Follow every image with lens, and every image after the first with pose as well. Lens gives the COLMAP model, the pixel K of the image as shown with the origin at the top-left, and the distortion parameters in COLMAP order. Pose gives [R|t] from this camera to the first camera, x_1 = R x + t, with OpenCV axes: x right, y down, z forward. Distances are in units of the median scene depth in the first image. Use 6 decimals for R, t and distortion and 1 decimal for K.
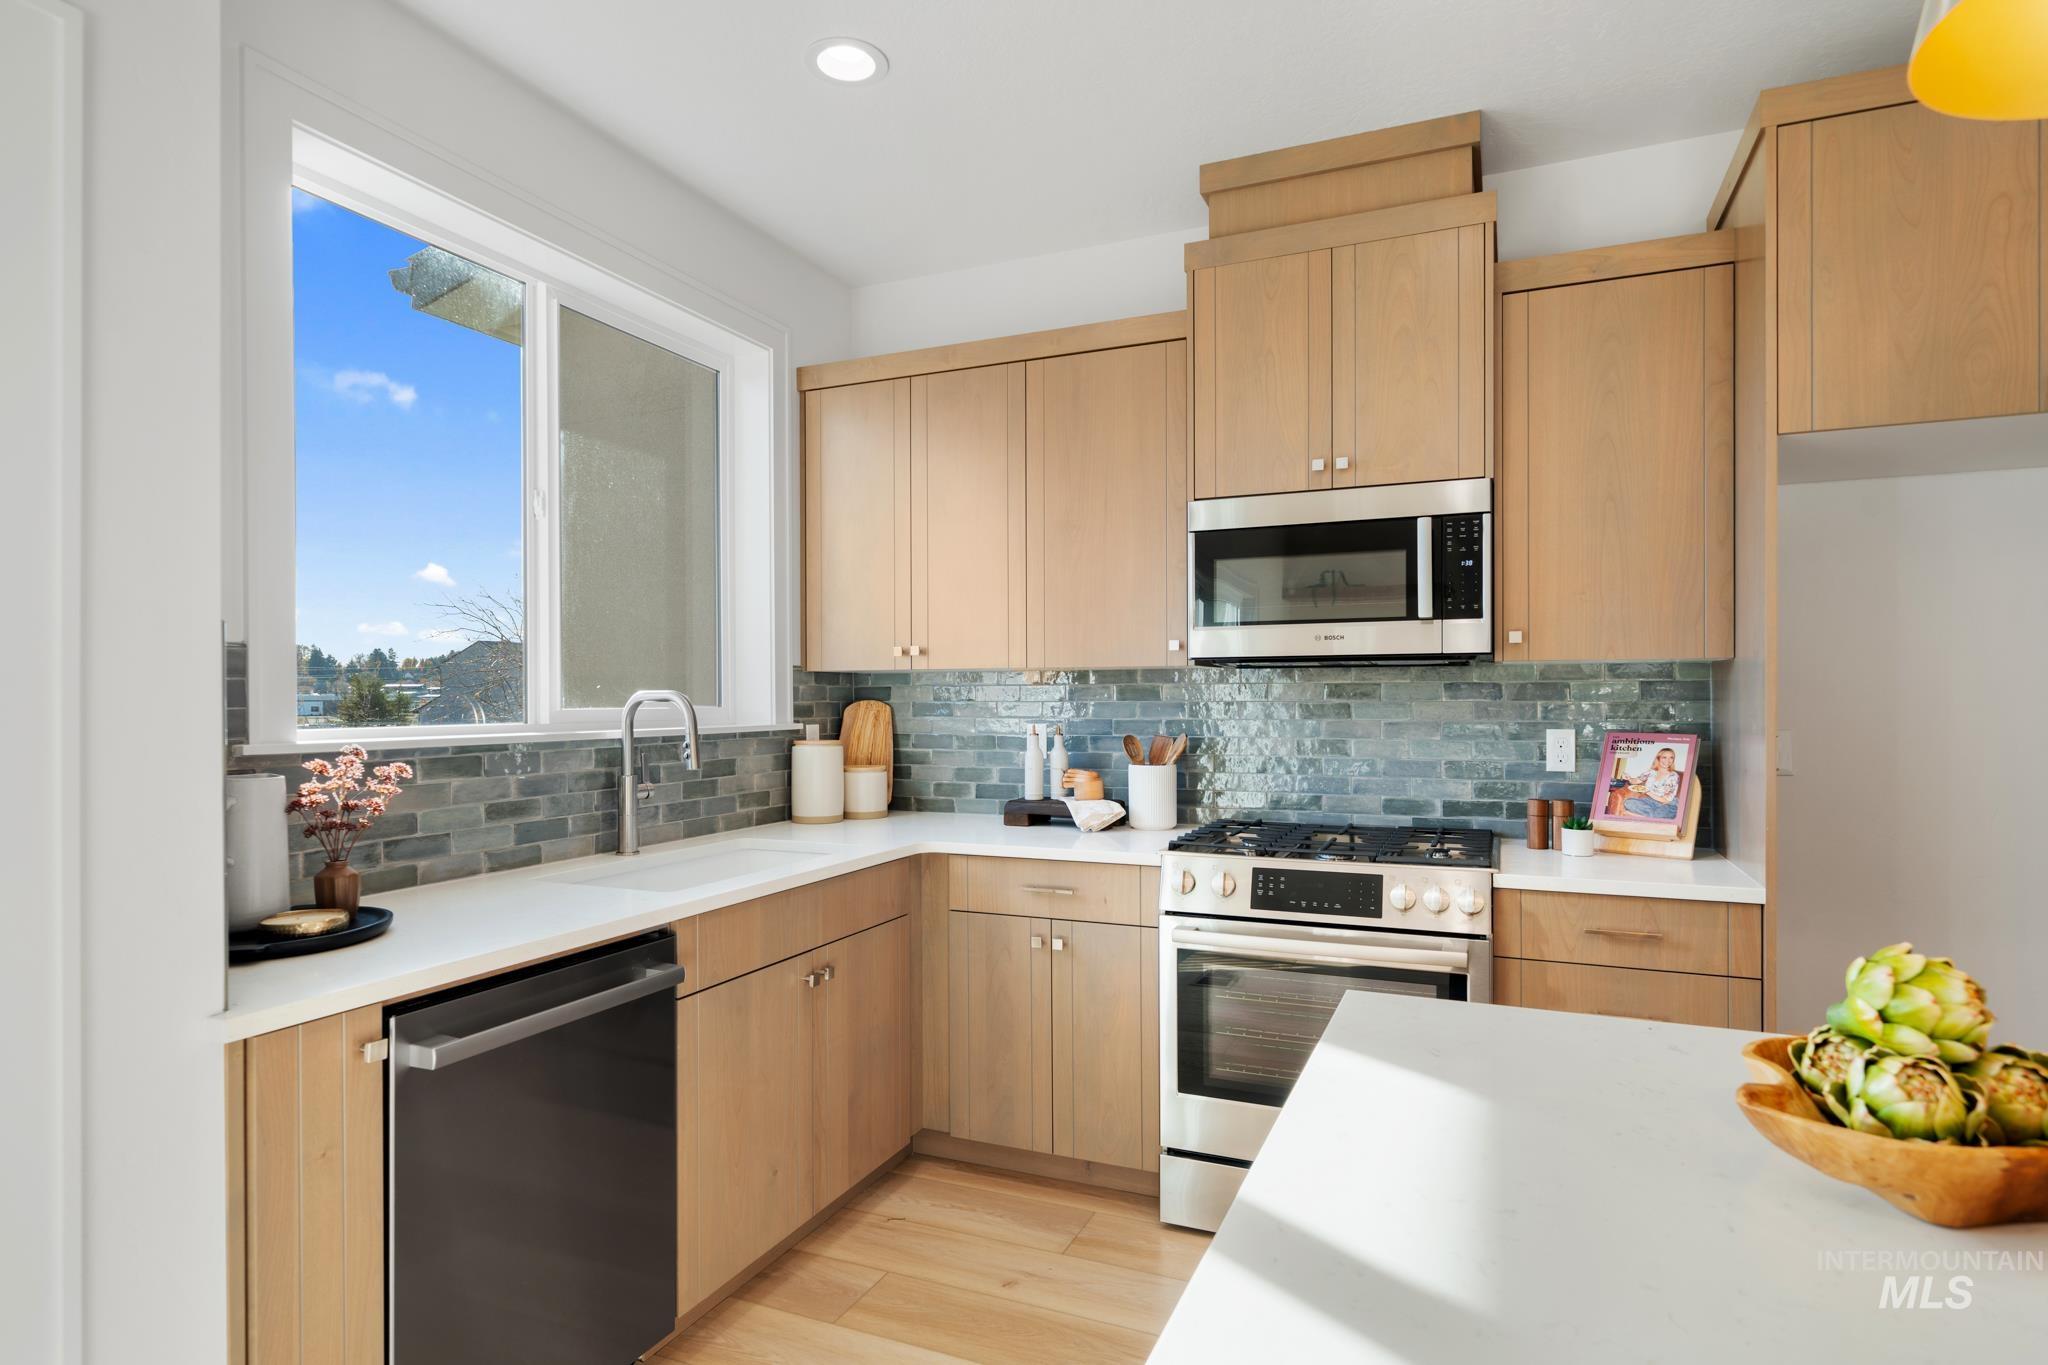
lens RADIAL K [[1104.1, 0, 1022.8], [0, 1104.1, 687.7], [0, 0, 1]] dist [0.004357, 0.000173]
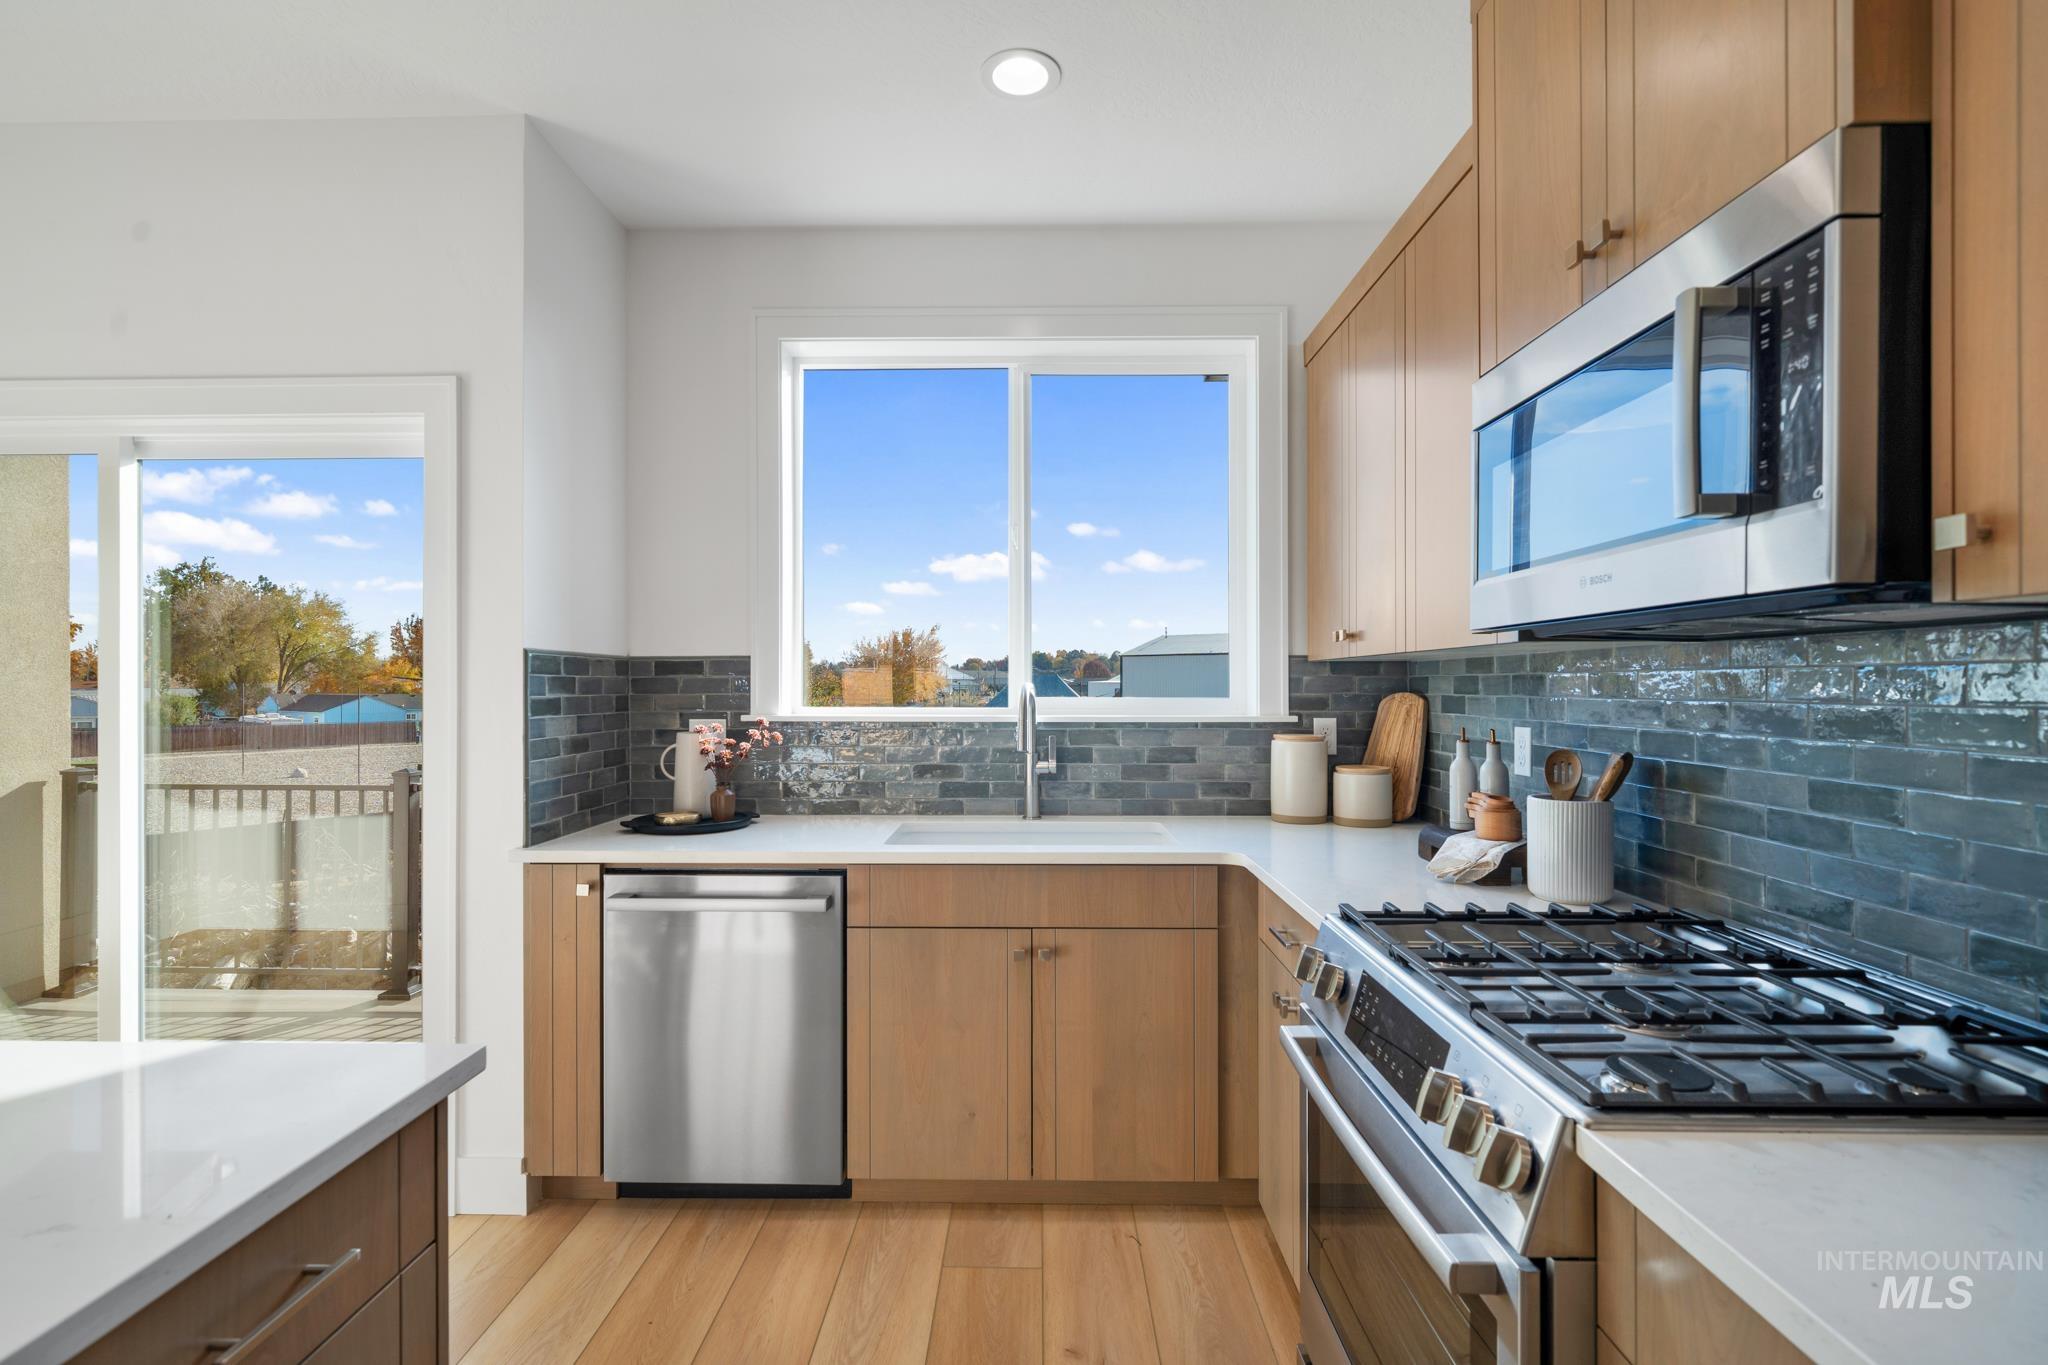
lens RADIAL K [[957.0, 0, 1022.0], [0, 957.0, 685.4], [0, 0, 1]] dist [-0.002051, 0.000027]
pose [[0.386771, 0.003529, -0.922169, 0.531330], [0.003455, 0.999980, 0.005275, 0.000520], [0.922169, -0.005226, 0.386752, 0.525529]]
